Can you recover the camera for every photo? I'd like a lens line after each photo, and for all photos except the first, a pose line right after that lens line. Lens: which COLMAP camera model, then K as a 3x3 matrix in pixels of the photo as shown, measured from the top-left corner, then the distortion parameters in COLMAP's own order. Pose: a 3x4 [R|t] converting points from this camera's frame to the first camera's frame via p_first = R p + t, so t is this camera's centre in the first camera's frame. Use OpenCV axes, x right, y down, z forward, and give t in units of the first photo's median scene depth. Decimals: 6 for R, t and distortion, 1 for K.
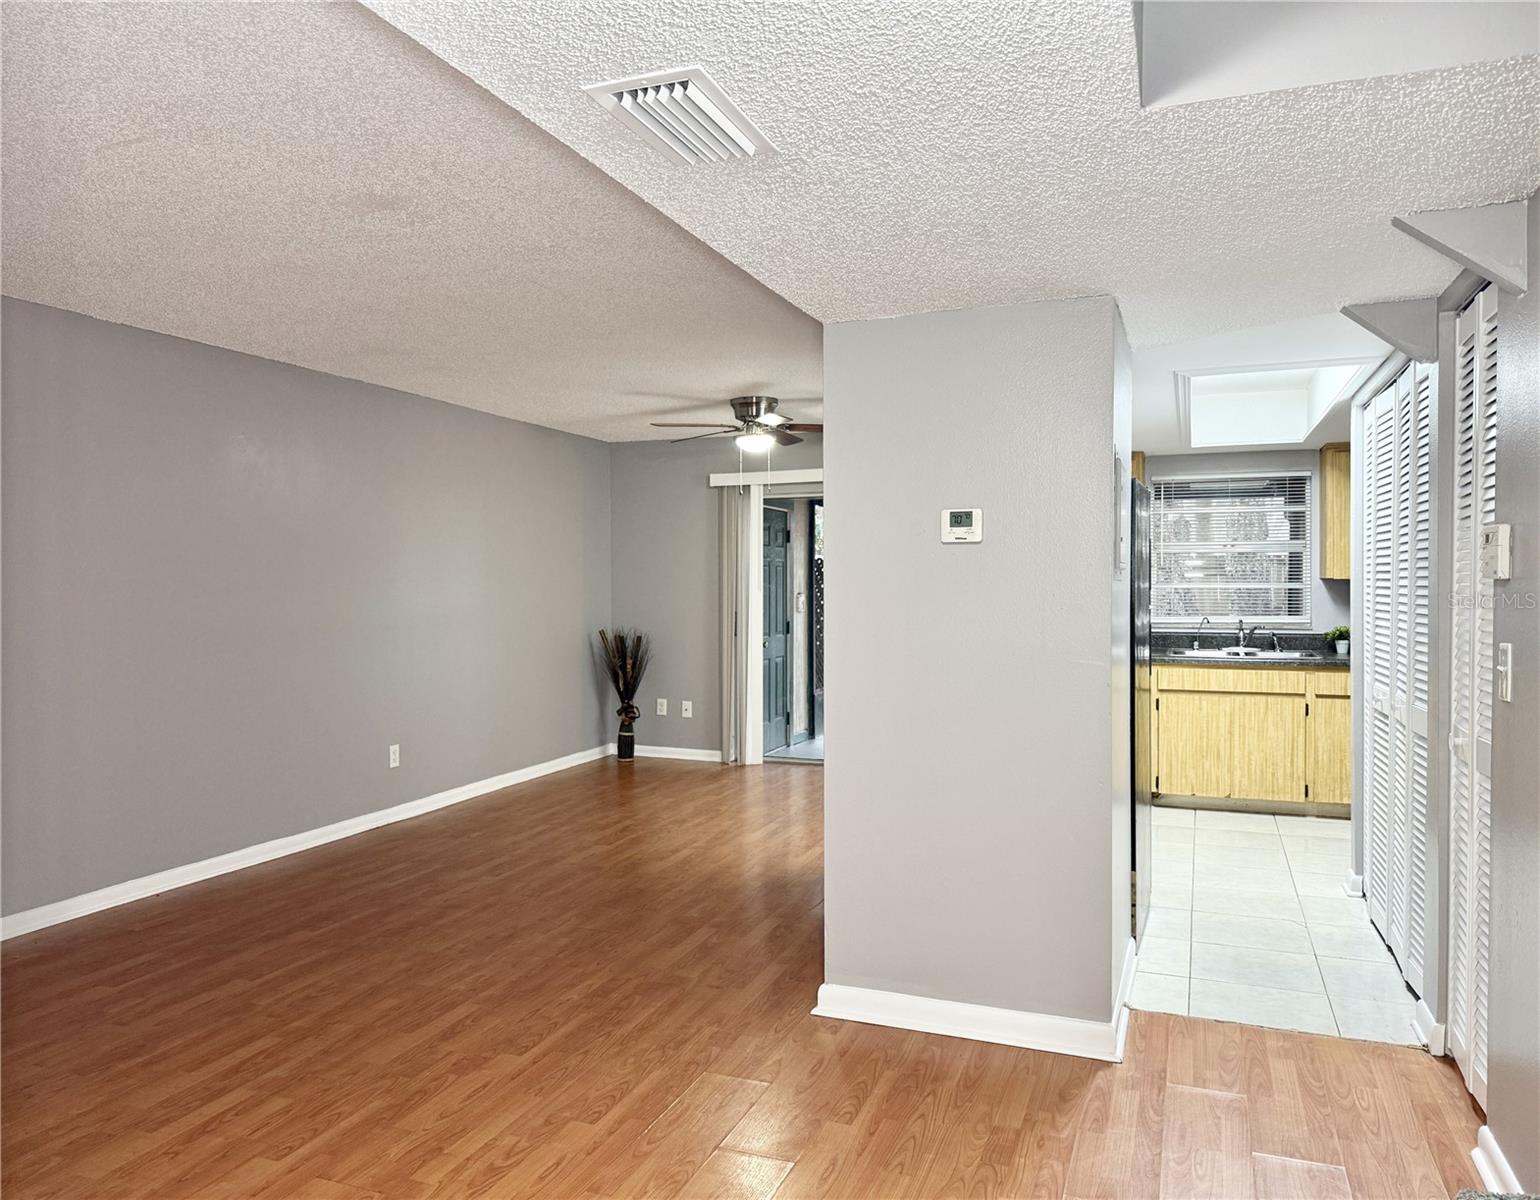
lens RADIAL K [[1112.0, 0, 764.6], [0, 1112.0, 597.5], [0, 0, 1]] dist [0.042203, -0.023537]
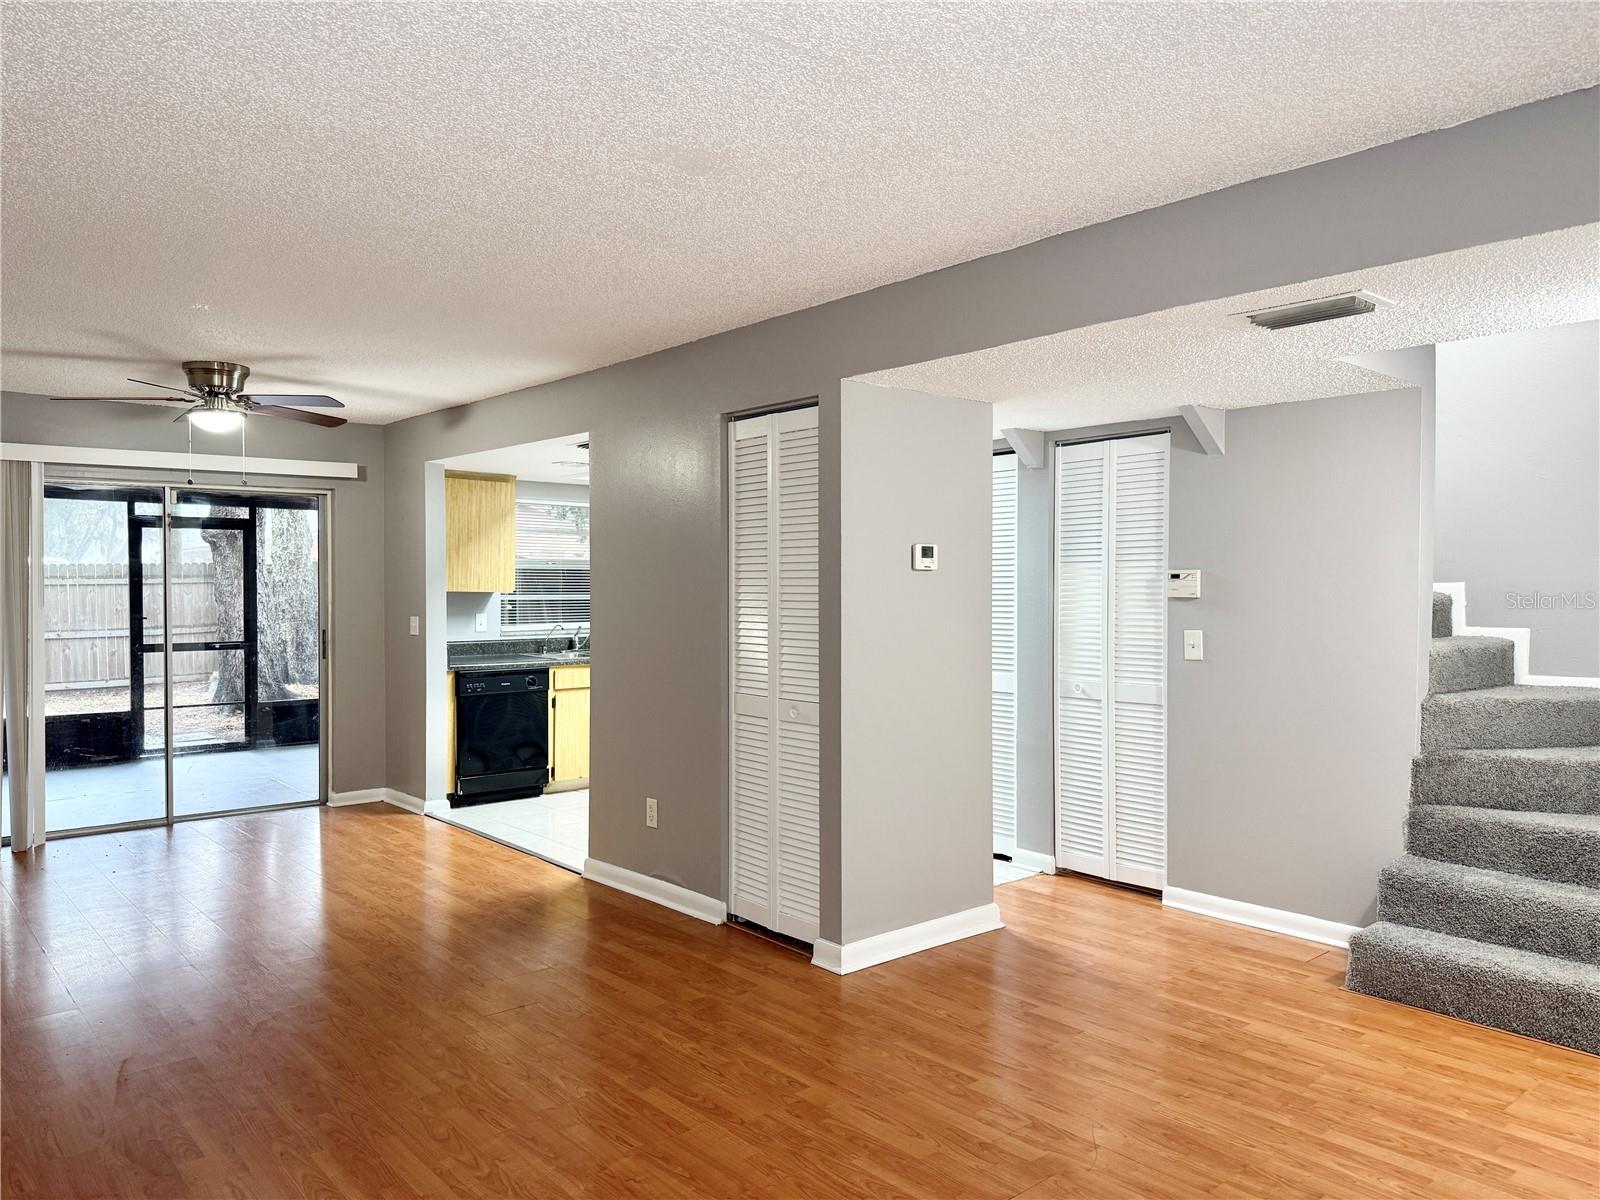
lens RADIAL K [[1105.7, 0, 792.1], [0, 1105.7, 601.3], [0, 0, 1]] dist [0.073778, -0.066644]
pose [[0.470745, -0.009156, 0.882222, -0.686537], [0.010809, 0.999931, 0.004610, -0.013282], [-0.882203, 0.007366, 0.470812, 0.347828]]
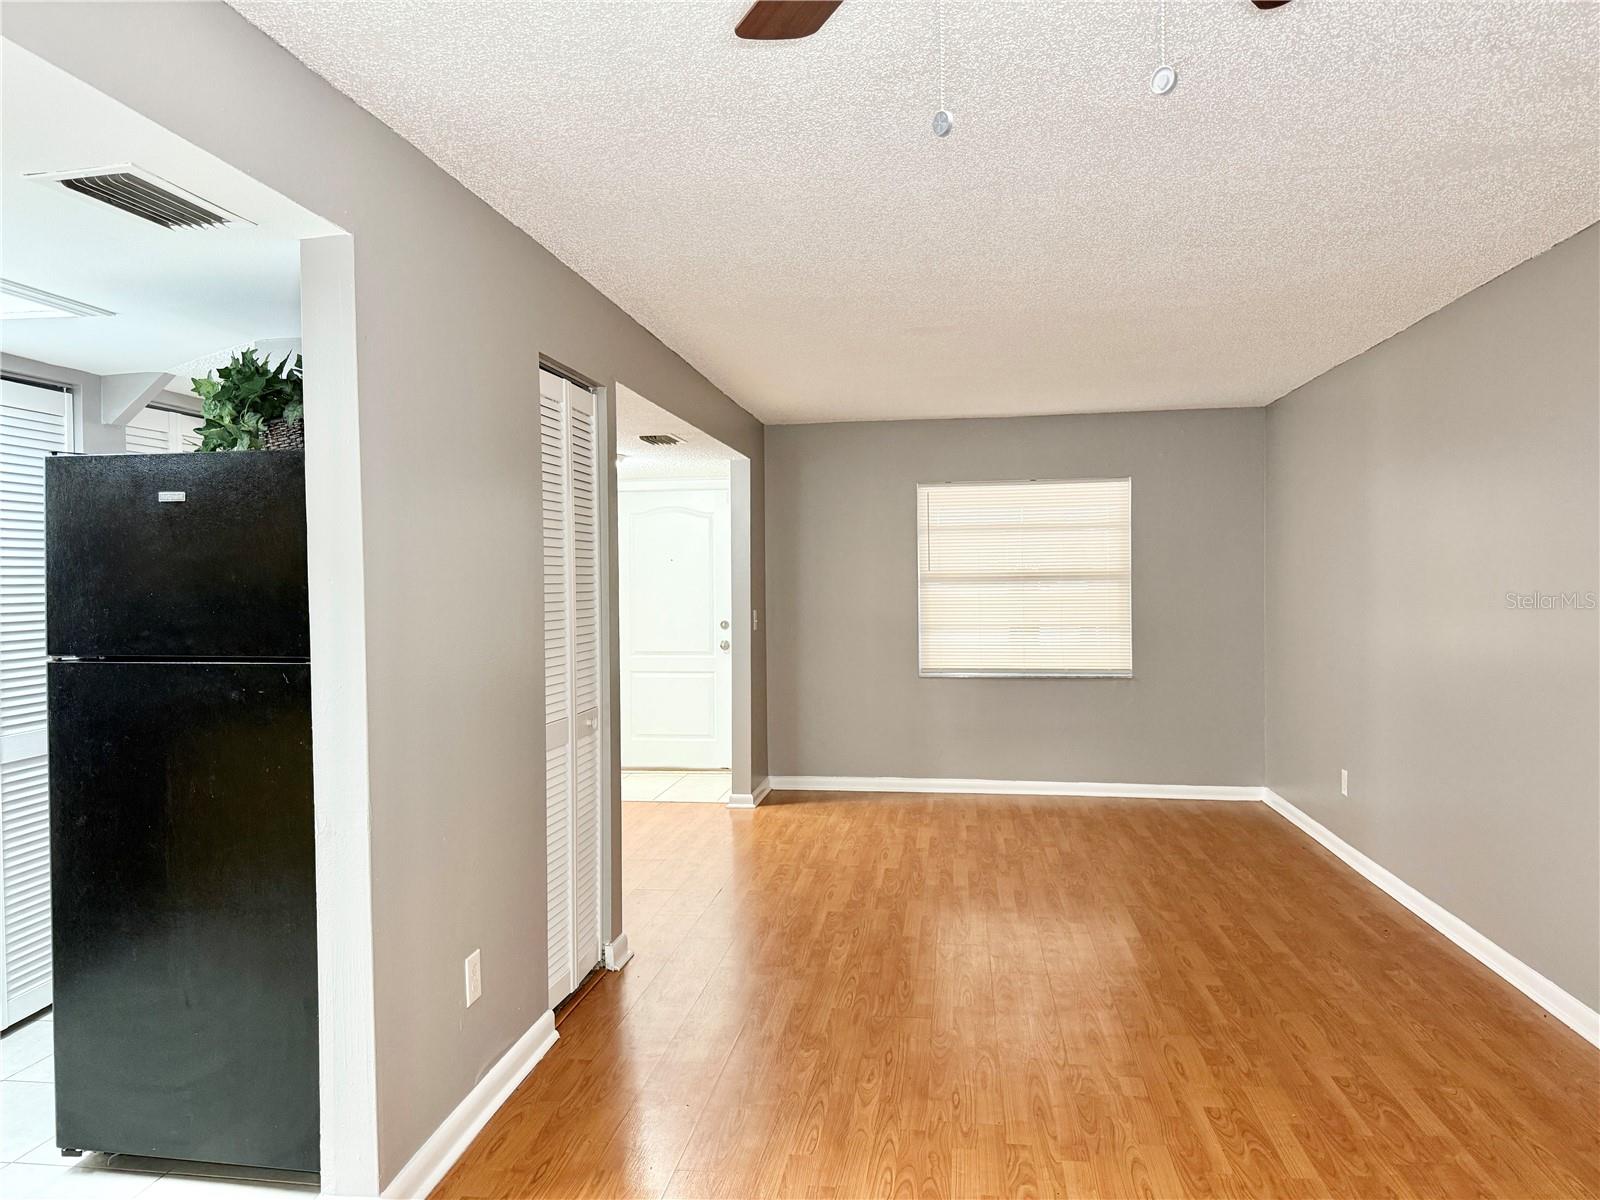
lens RADIAL K [[1105.7, 0, 809.1], [0, 1105.7, 592.7], [0, 0, 1]] dist [0.073778, -0.066644]
pose [[-0.972732, 0.015287, -0.231426, 0.089965], [0.009095, 0.999572, 0.027801, -0.034818], [0.231752, 0.024938, -0.972455, 1.529474]]
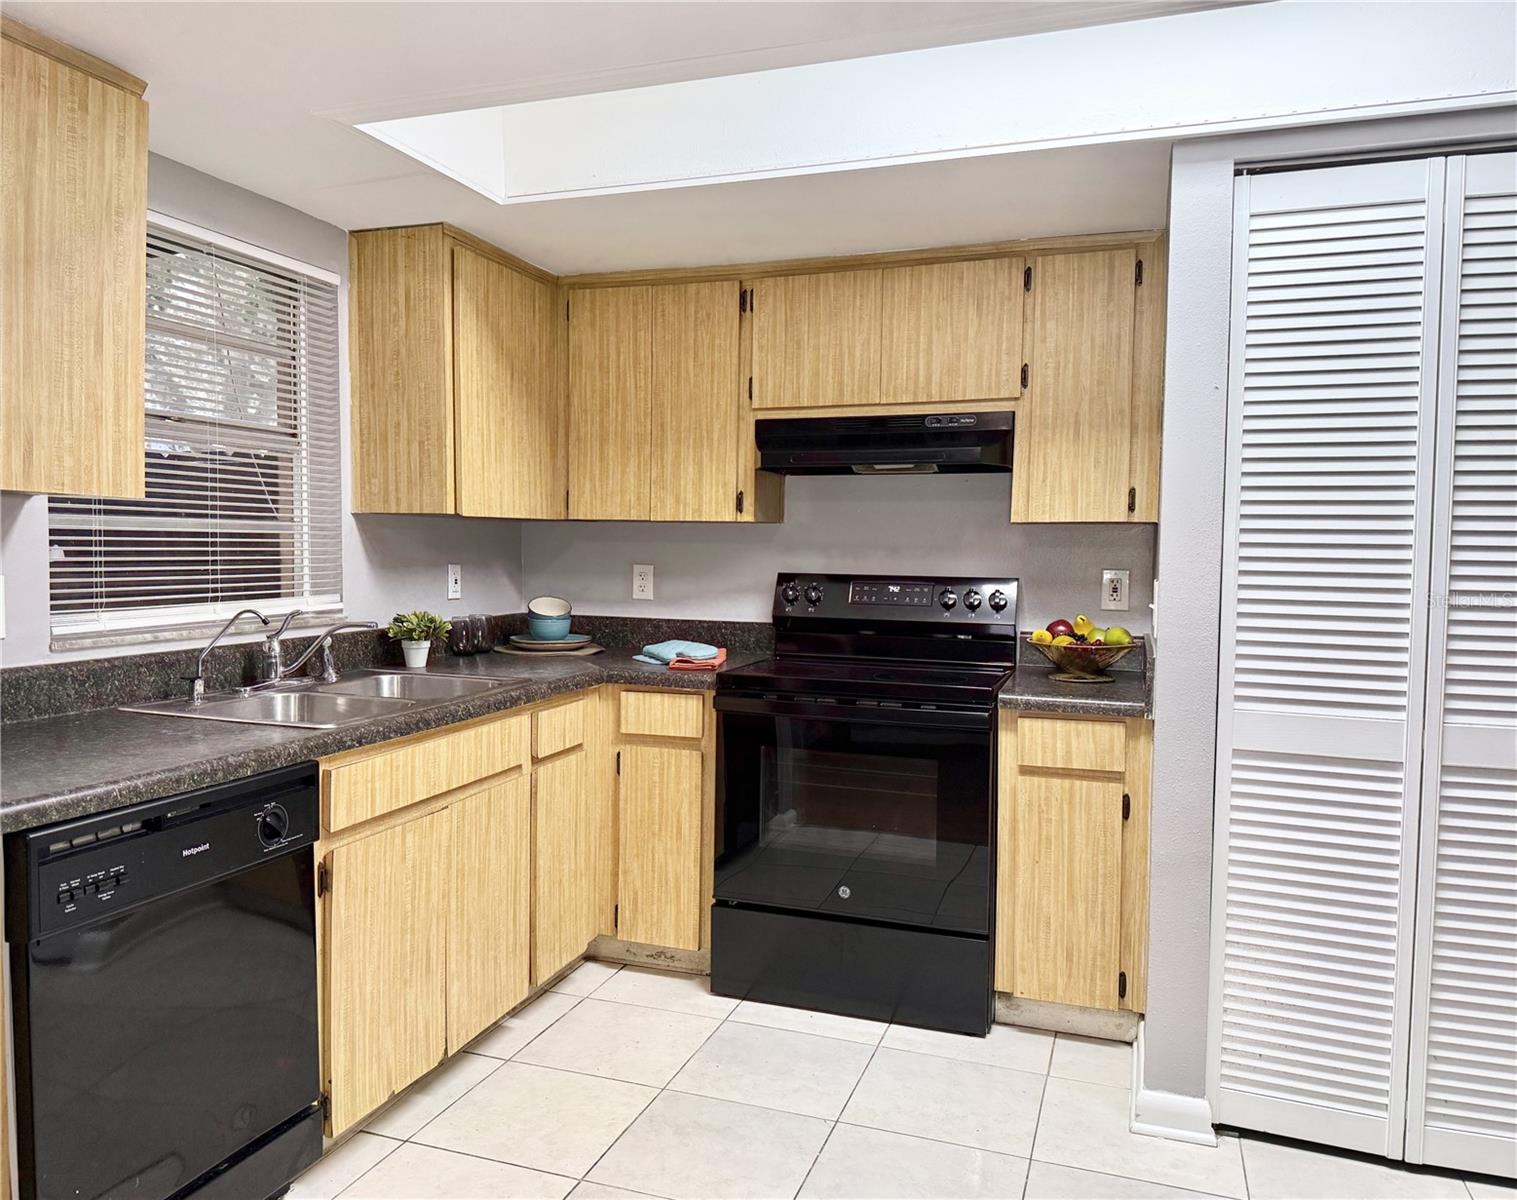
lens RADIAL K [[1130.9, 0, 778.1], [0, 1130.9, 591.8], [0, 0, 1]] dist [0.098981, -0.095448]
pose [[-0.057143, -0.041885, 0.997487, 0.008908], [-0.000808, 0.999121, 0.041907, -0.006136], [-0.998366, 0.001589, -0.057126, 1.172712]]
